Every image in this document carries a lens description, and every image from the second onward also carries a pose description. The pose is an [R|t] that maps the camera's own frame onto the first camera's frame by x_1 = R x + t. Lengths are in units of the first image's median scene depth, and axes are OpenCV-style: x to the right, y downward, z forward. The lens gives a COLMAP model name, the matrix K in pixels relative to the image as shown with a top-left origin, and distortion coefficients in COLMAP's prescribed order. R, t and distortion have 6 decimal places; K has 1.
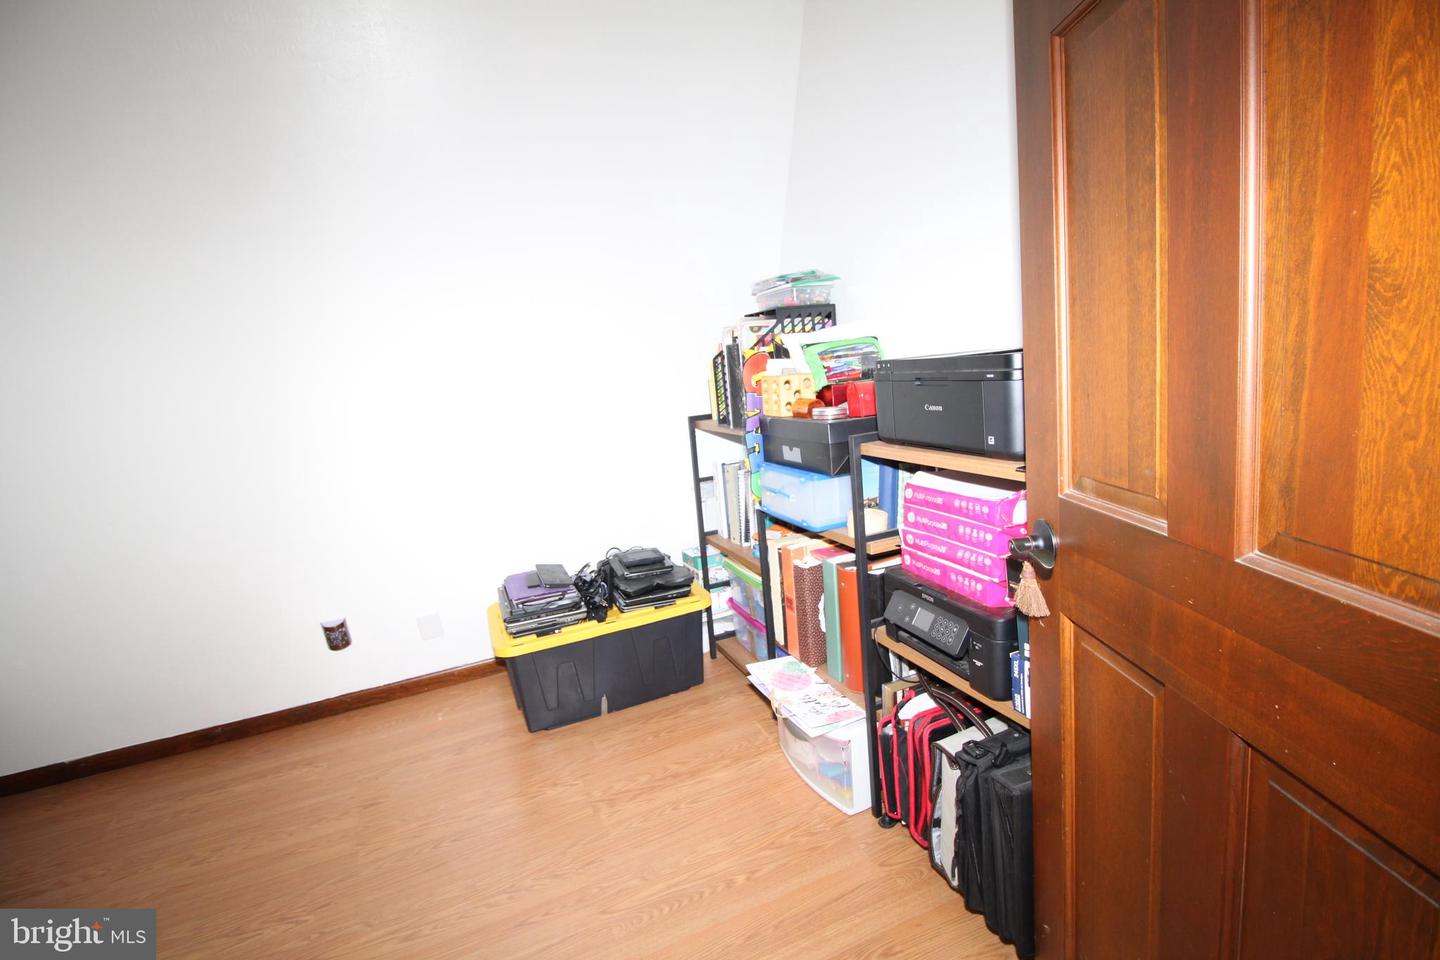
lens RADIAL K [[667.2, 0, 719.1], [0, 667.2, 475.3], [0, 0, 1]] dist [-0.001879, -0.011851]
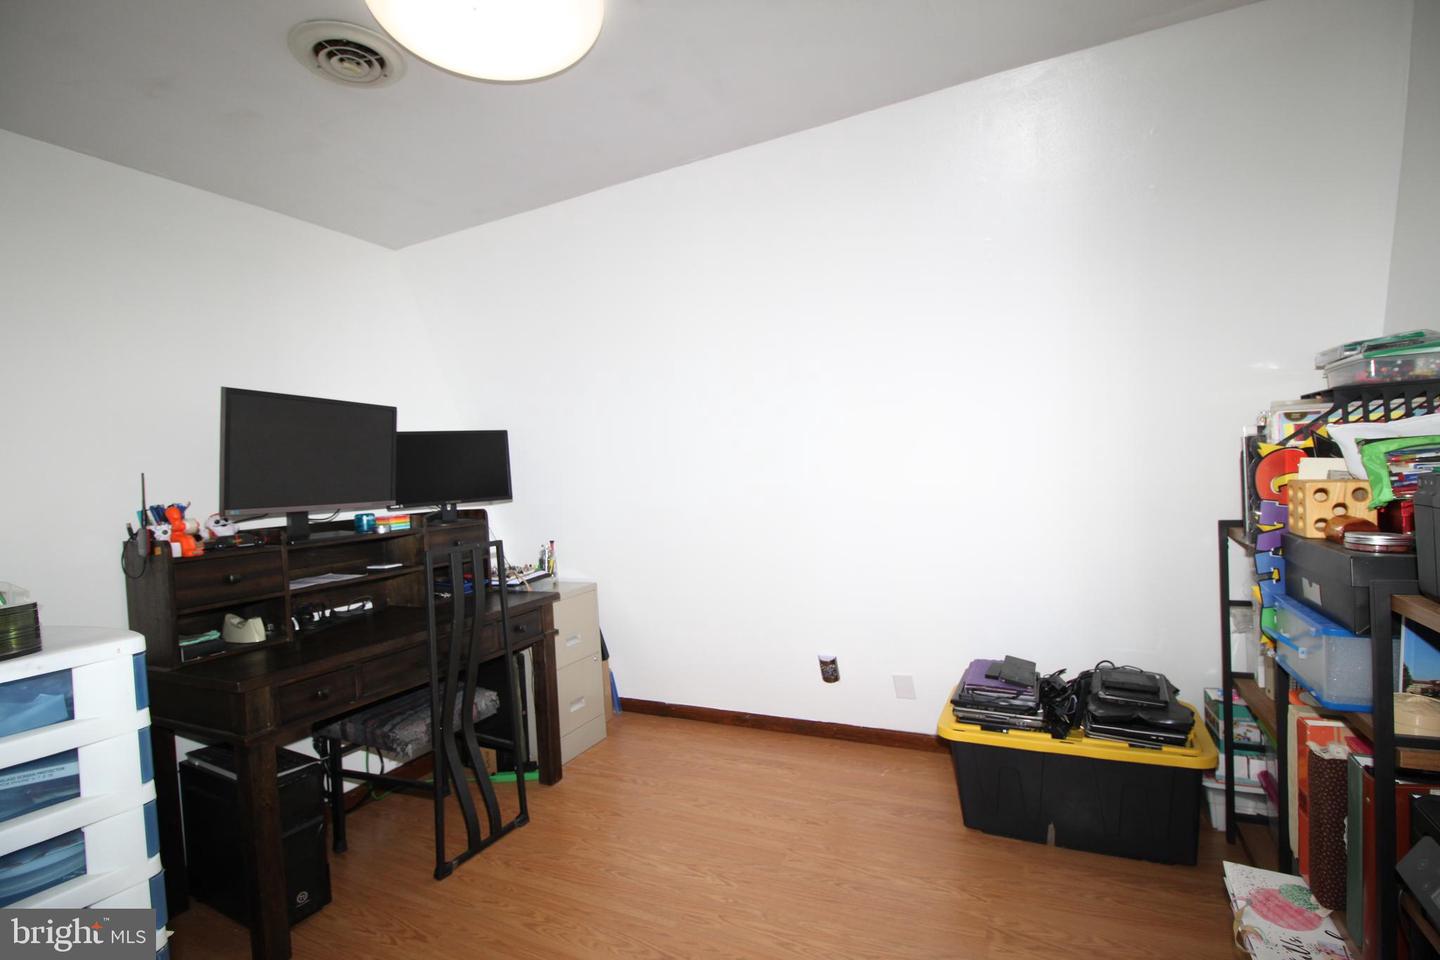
lens RADIAL K [[667.2, 0, 719.1], [0, 667.2, 475.3], [0, 0, 1]] dist [-0.001879, -0.011851]
pose [[0.652536, 0.066388, -0.754844, 0.178435], [-0.143159, 0.989016, -0.036773, -0.030425], [0.744112, 0.132058, 0.654873, 0.037469]]
